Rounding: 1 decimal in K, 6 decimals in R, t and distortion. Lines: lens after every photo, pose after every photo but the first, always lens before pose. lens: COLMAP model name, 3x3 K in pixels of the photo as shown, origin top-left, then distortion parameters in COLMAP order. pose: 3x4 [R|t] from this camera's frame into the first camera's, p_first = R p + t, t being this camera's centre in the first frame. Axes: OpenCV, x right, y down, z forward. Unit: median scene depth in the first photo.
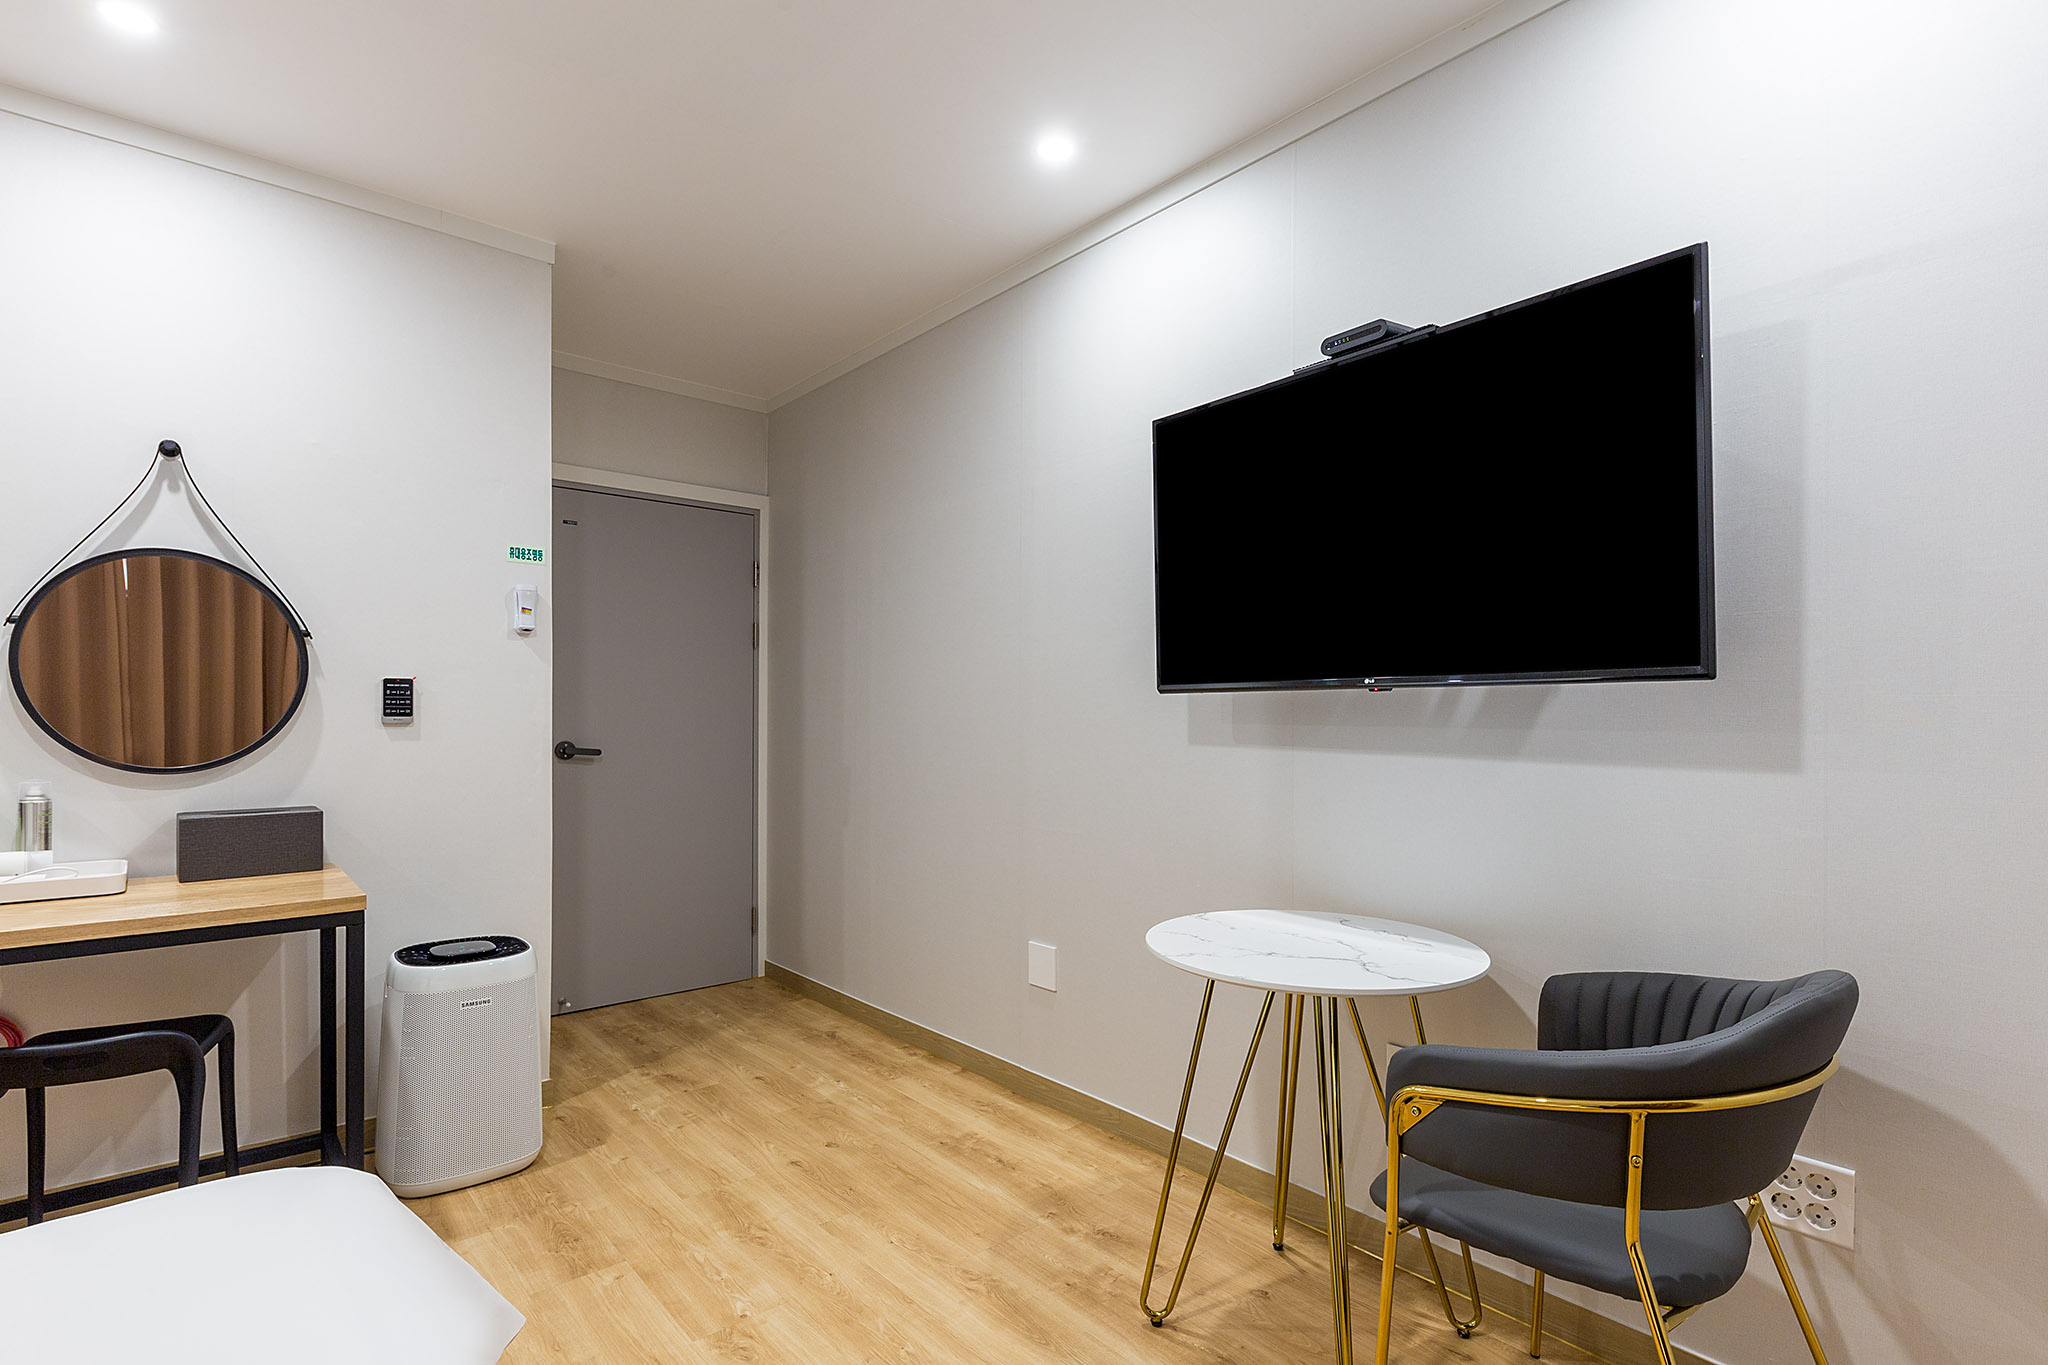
lens RADIAL K [[974.1, 0, 1015.0], [0, 974.1, 707.6], [0, 0, 1]] dist [0.016935, -0.000161]
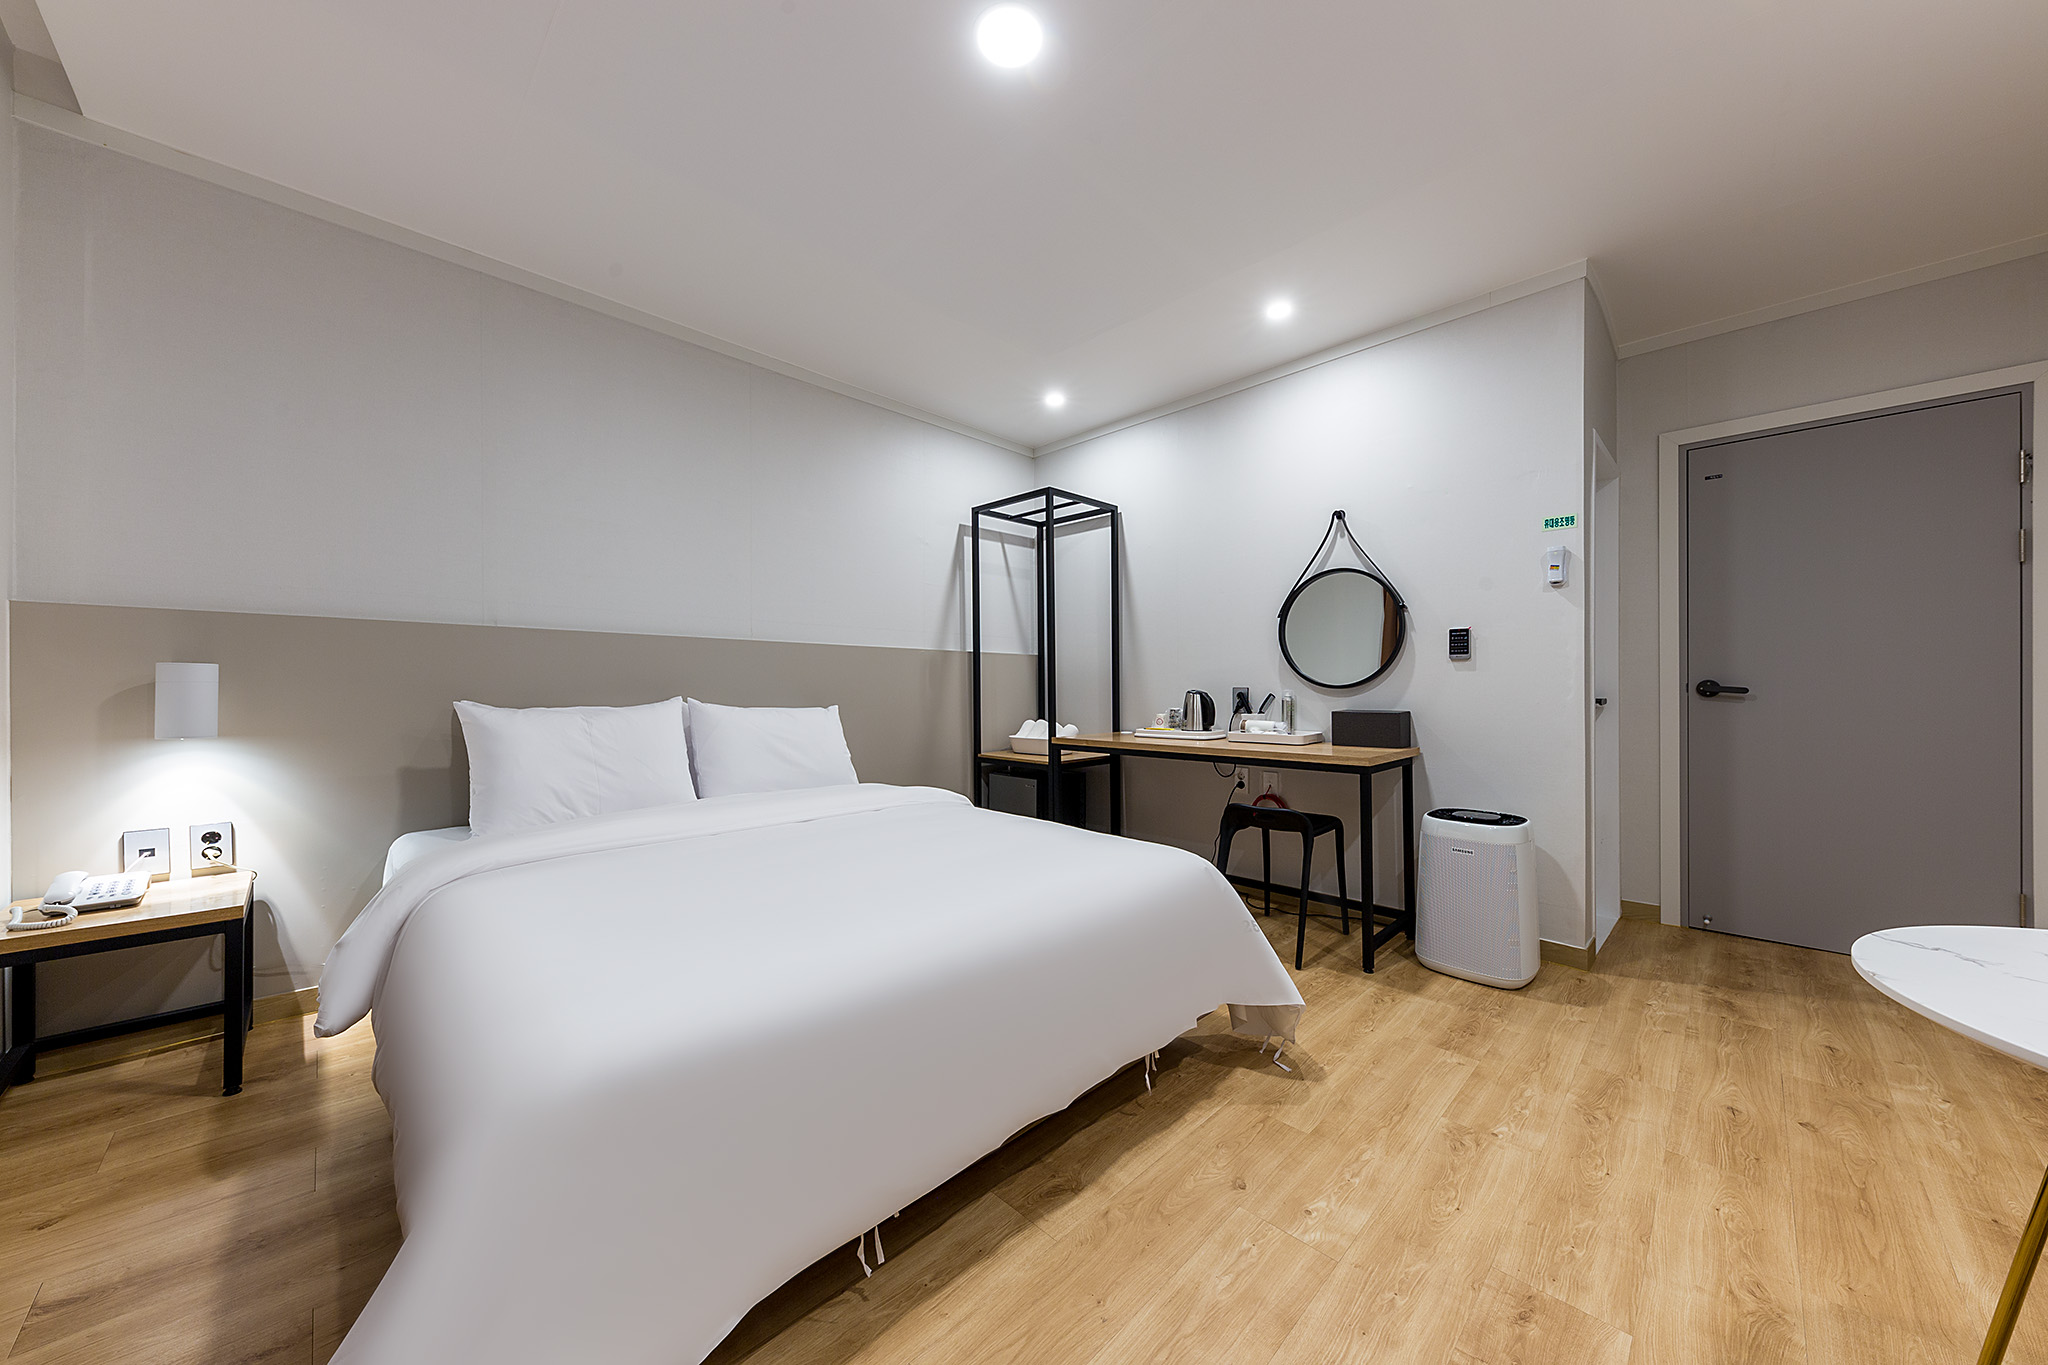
lens RADIAL K [[700.1, 0, 1029.3], [0, 700.1, 689.9], [0, 0, 1]] dist [0.000702, -0.000222]
pose [[0.082007, -0.001738, -0.996630, 0.404621], [0.008051, 0.999967, -0.001081, 0.064366], [0.996599, -0.007935, 0.082018, 0.295423]]
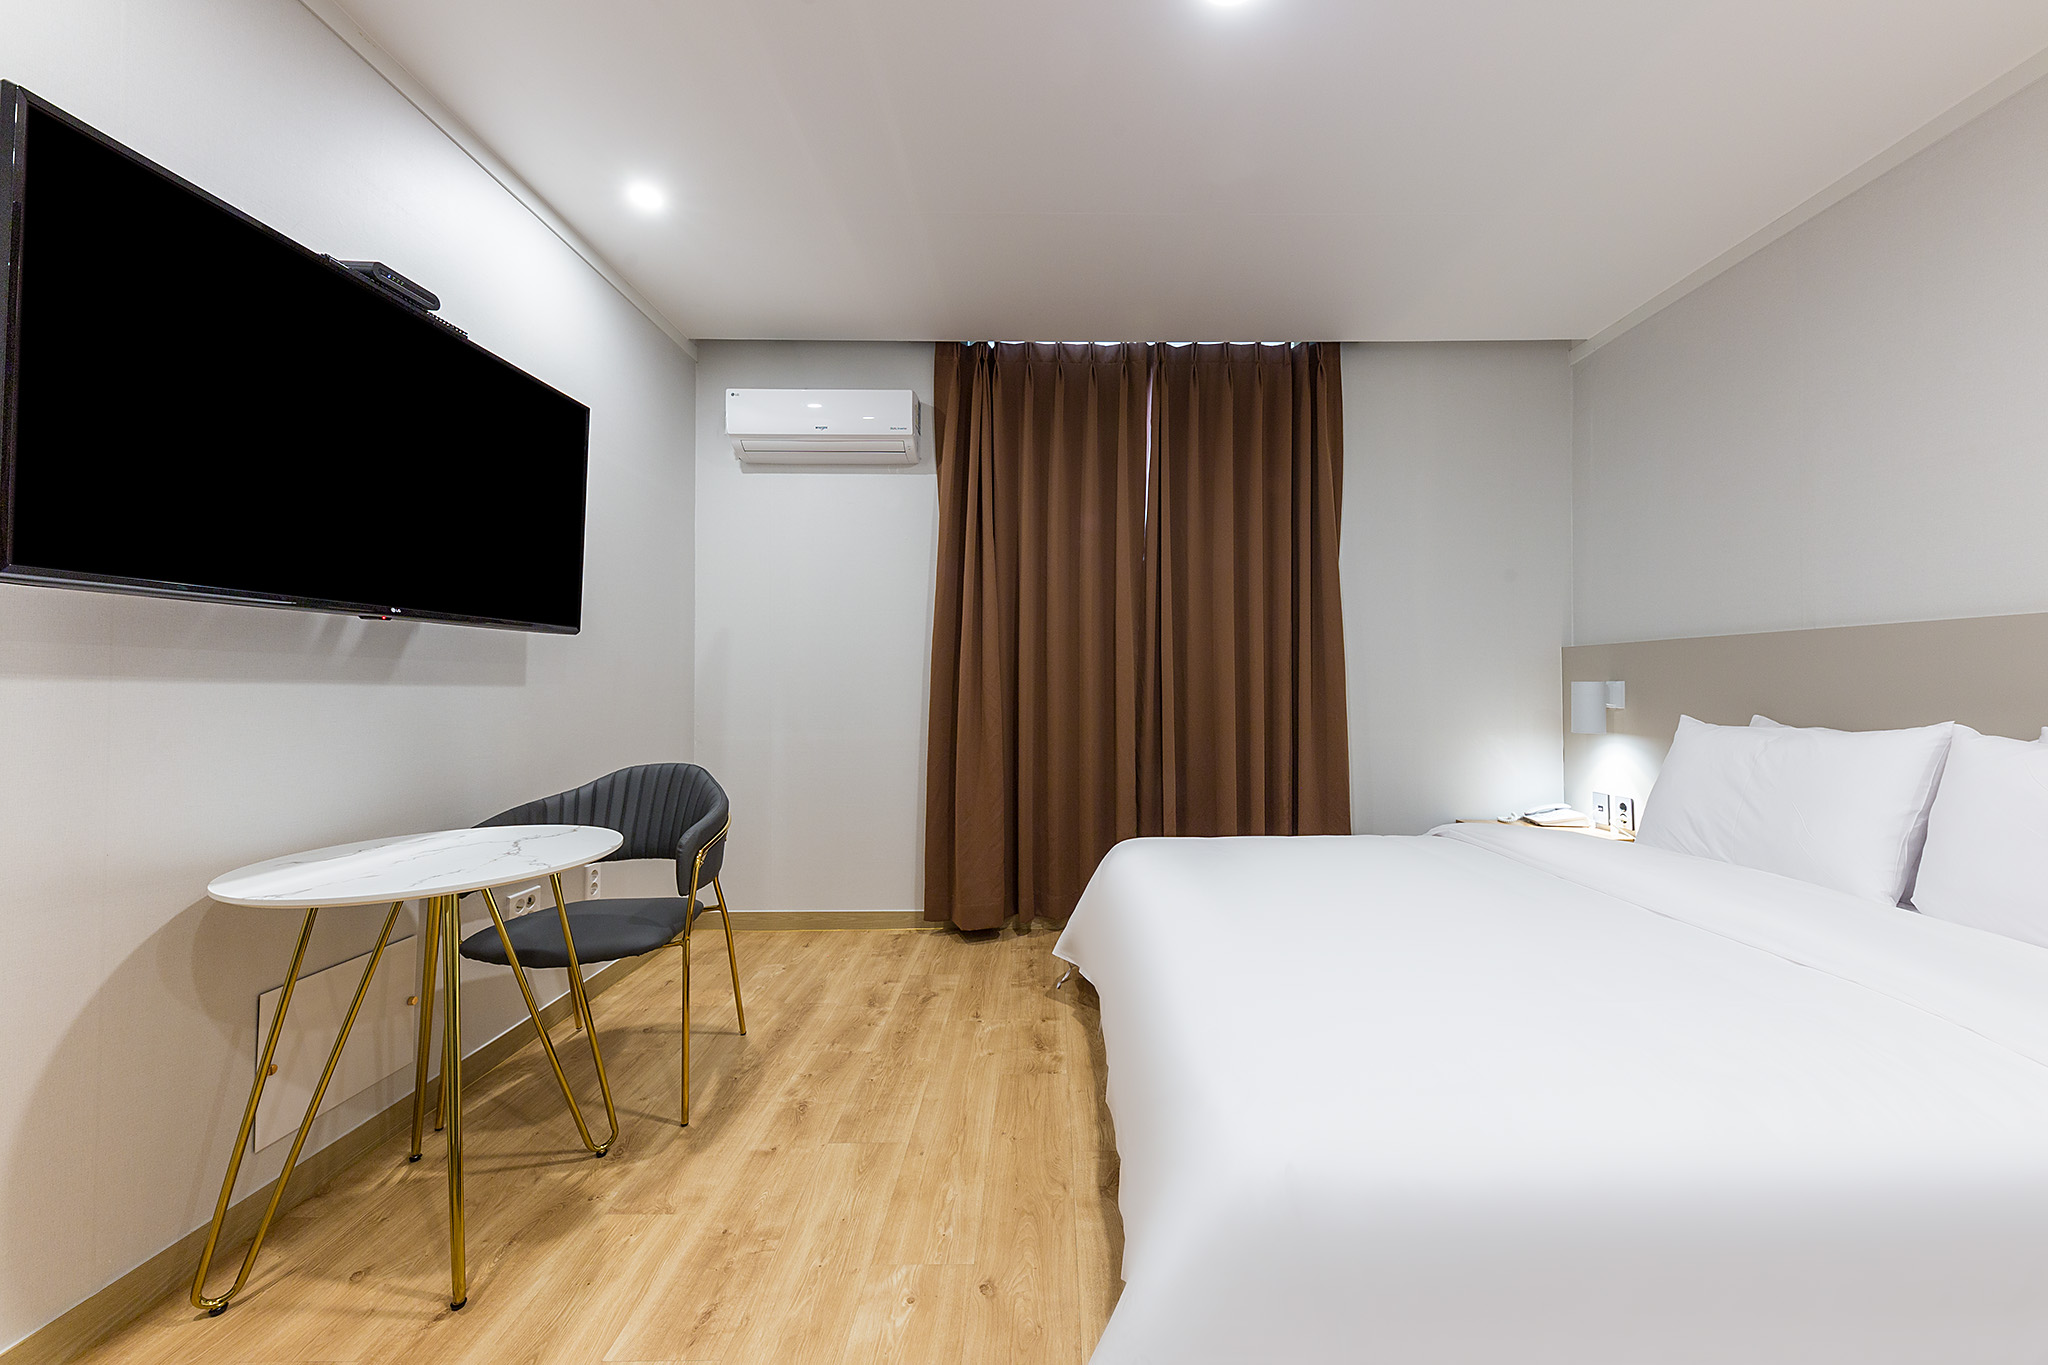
lens RADIAL K [[700.1, 0, 1029.3], [0, 700.1, 689.9], [0, 0, 1]] dist [0.000702, -0.000222]
pose [[-0.750351, -0.000874, 0.661039, -0.524184], [-0.002819, 0.999994, -0.001878, 0.047903], [-0.661033, -0.003273, -0.750350, 0.877529]]
